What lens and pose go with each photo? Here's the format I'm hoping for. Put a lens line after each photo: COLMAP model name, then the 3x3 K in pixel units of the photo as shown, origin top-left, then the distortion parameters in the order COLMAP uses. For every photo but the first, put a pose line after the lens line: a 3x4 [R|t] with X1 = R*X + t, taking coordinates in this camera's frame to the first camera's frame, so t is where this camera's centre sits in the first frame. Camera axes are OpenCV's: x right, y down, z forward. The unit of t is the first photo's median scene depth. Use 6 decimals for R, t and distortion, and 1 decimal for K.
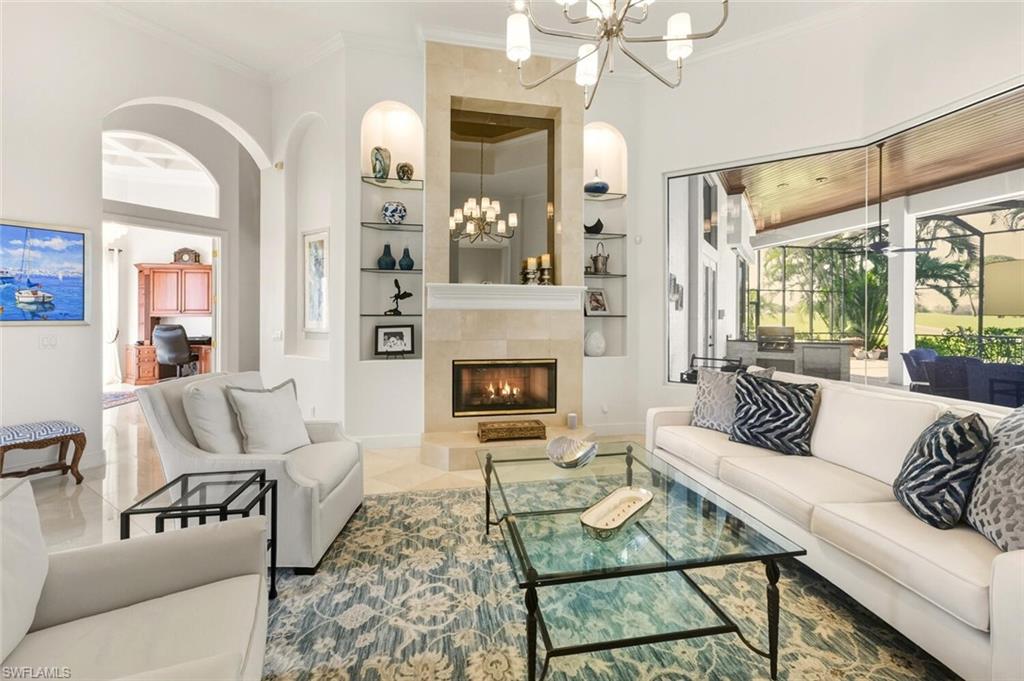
lens RADIAL K [[425.6, 0, 515.2], [0, 425.6, 317.6], [0, 0, 1]] dist [0.001809, 0.000787]
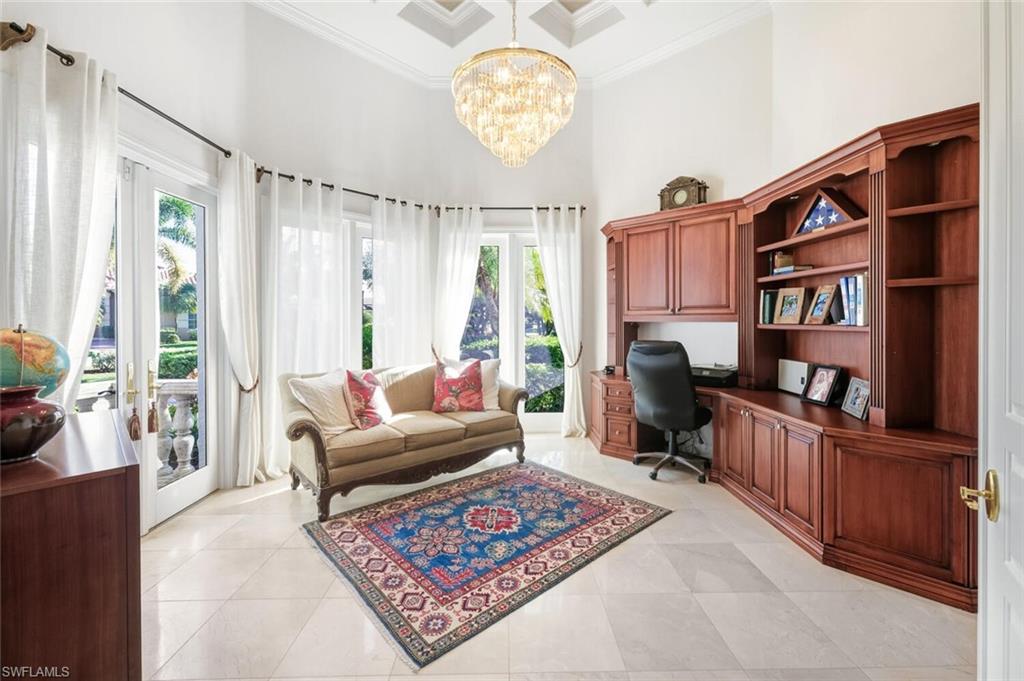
lens RADIAL K [[425.6, 0, 515.2], [0, 425.6, 317.6], [0, 0, 1]] dist [0.001809, 0.000787]
pose [[0.565312, -0.004785, -0.824863, -0.501416], [0.004849, 0.999985, -0.002477, -0.006772], [0.824863, -0.002599, 0.565327, 0.596471]]
